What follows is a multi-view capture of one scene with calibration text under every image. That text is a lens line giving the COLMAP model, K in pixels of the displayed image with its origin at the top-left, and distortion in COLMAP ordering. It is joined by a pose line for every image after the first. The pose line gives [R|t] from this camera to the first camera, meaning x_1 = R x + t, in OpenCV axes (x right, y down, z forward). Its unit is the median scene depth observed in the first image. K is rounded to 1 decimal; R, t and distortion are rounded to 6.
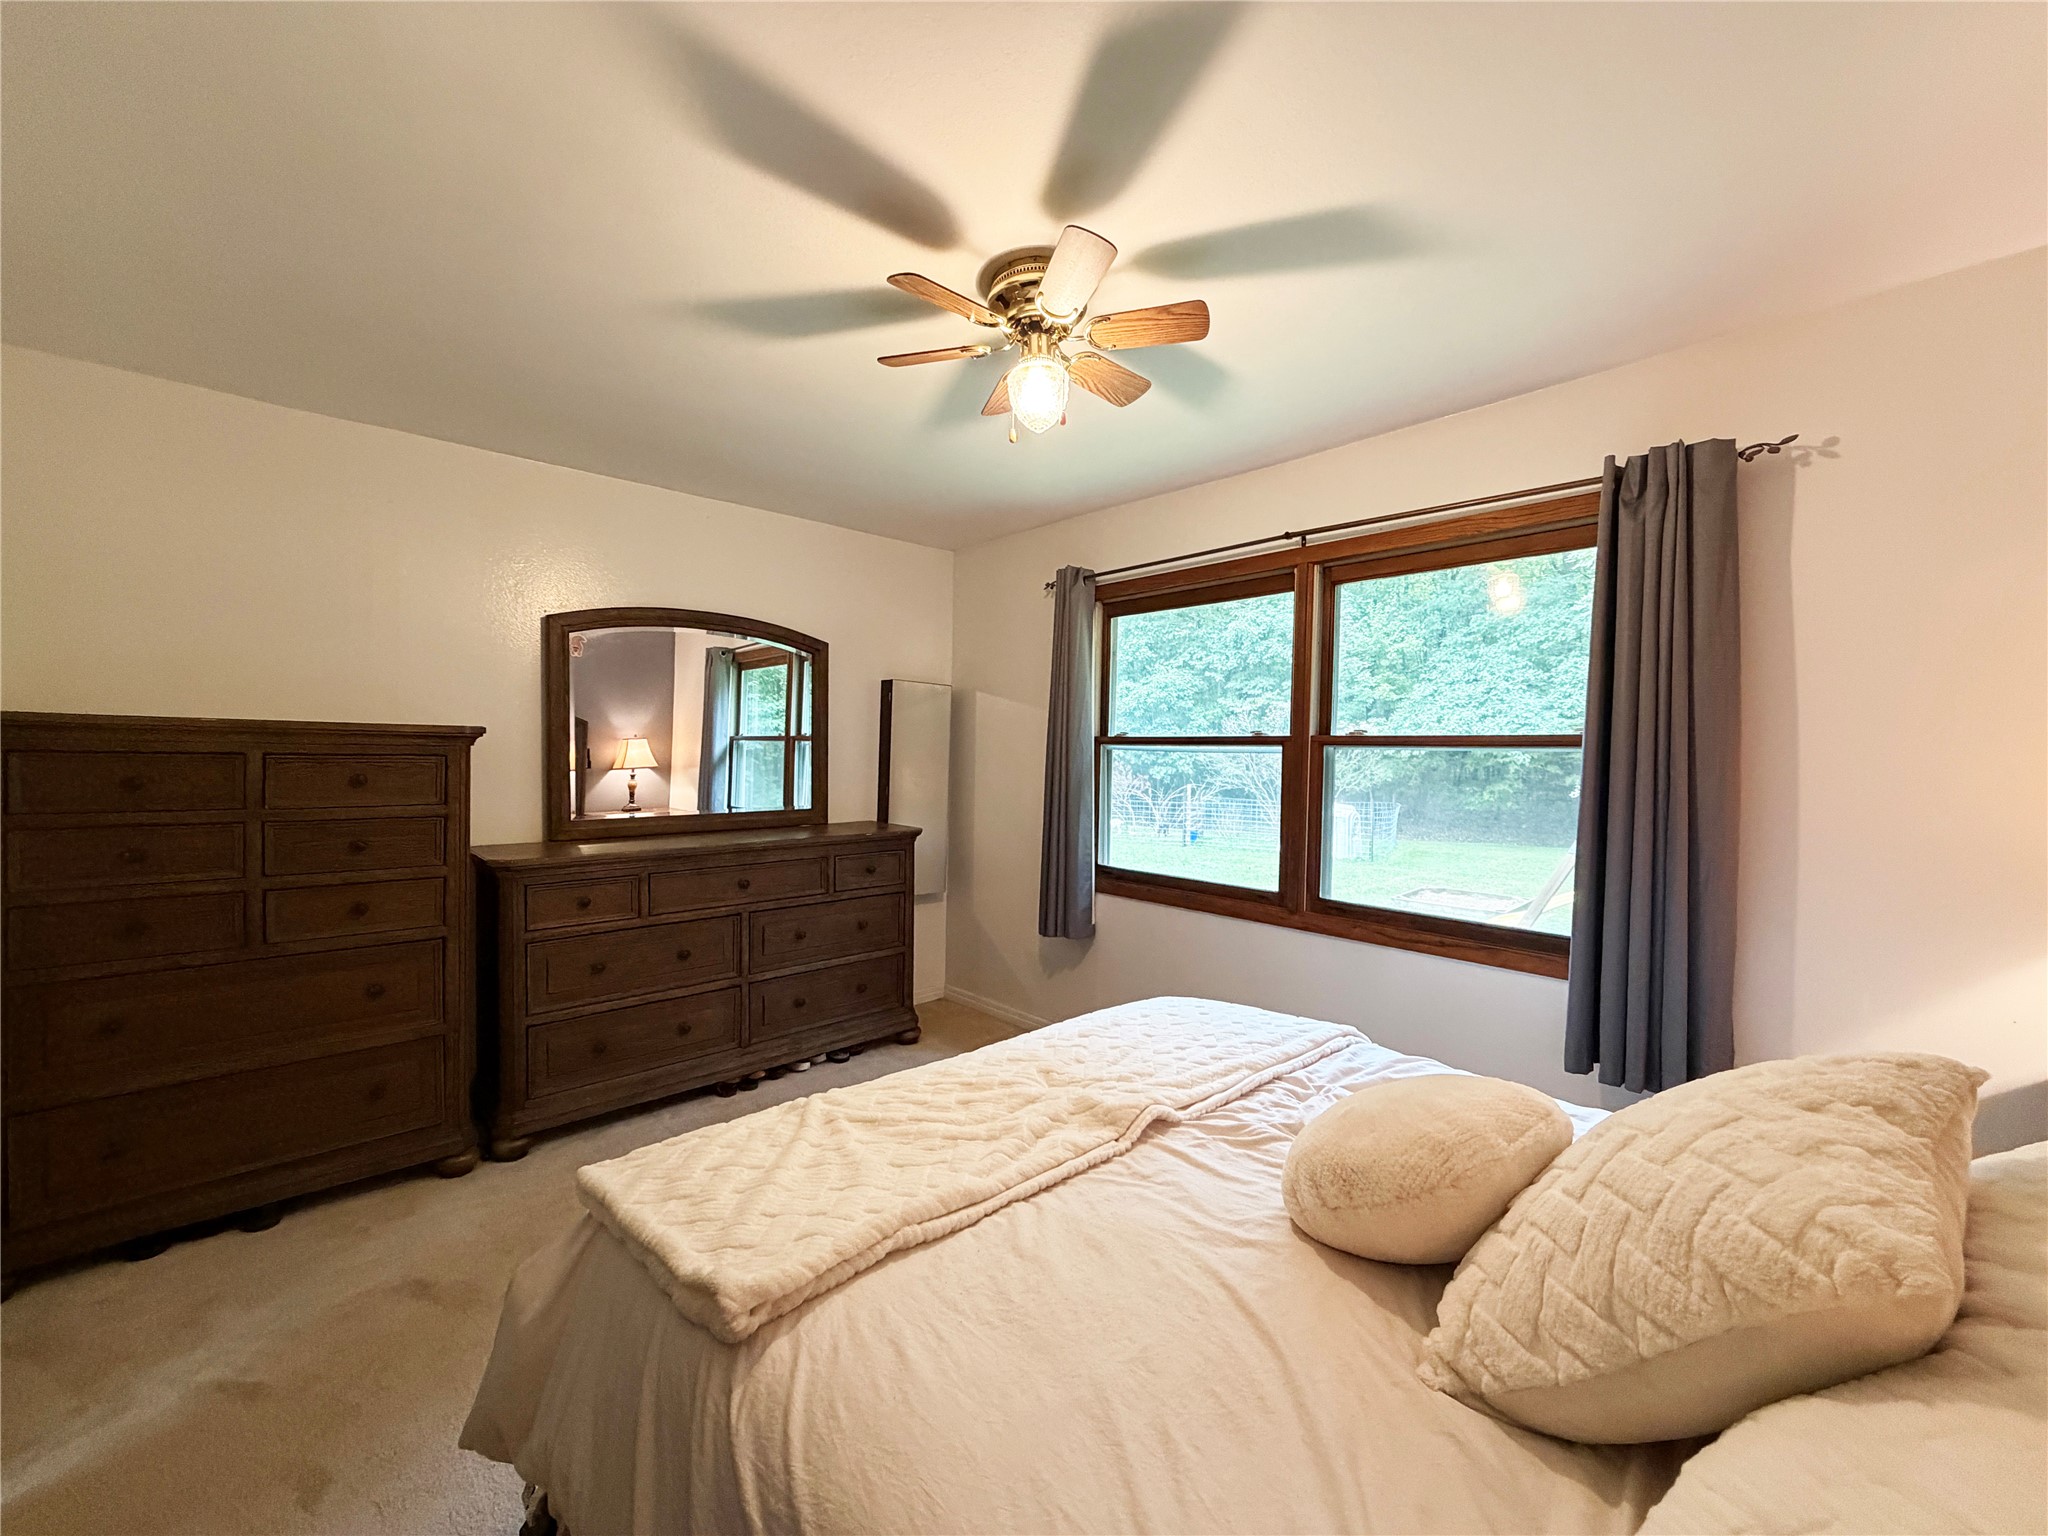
lens RADIAL K [[814.9, 0, 1024.0], [0, 814.9, 768.0], [0, 0, 1]] dist [-0.000078, 0.000083]
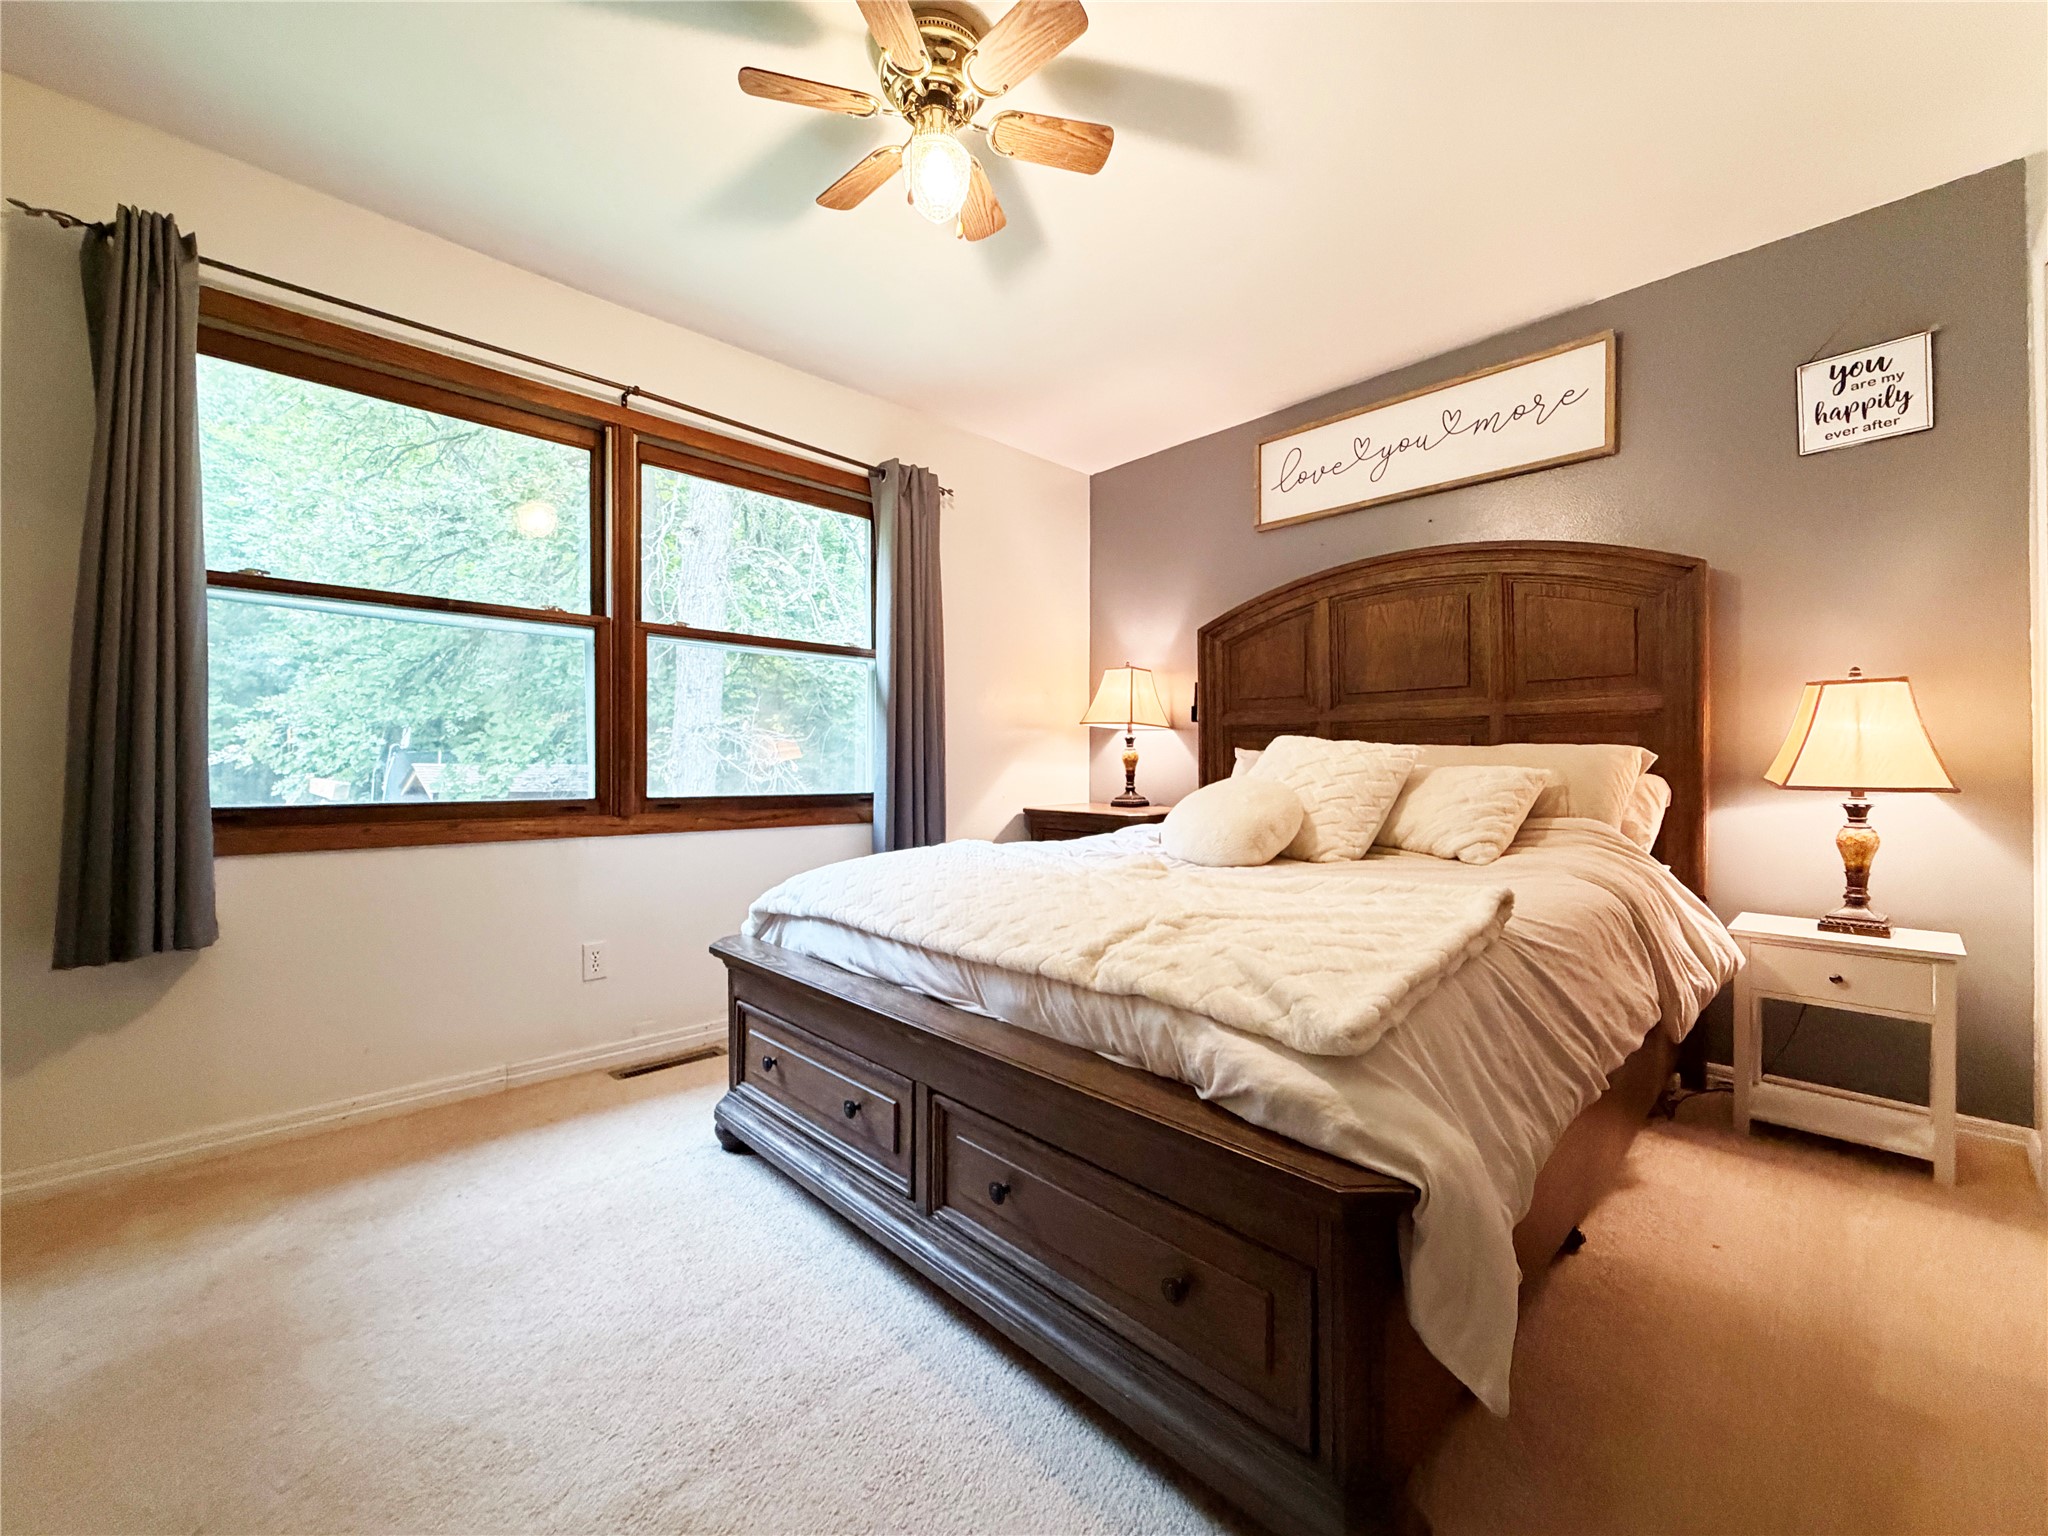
lens RADIAL K [[814.9, 0, 1024.0], [0, 814.9, 768.0], [0, 0, 1]] dist [-0.000078, 0.000083]
pose [[-0.007927, -0.018136, 0.999804, -0.550159], [0.015276, 0.999717, 0.018256, 0.113576], [-0.999852, 0.015417, -0.007648, 0.567884]]
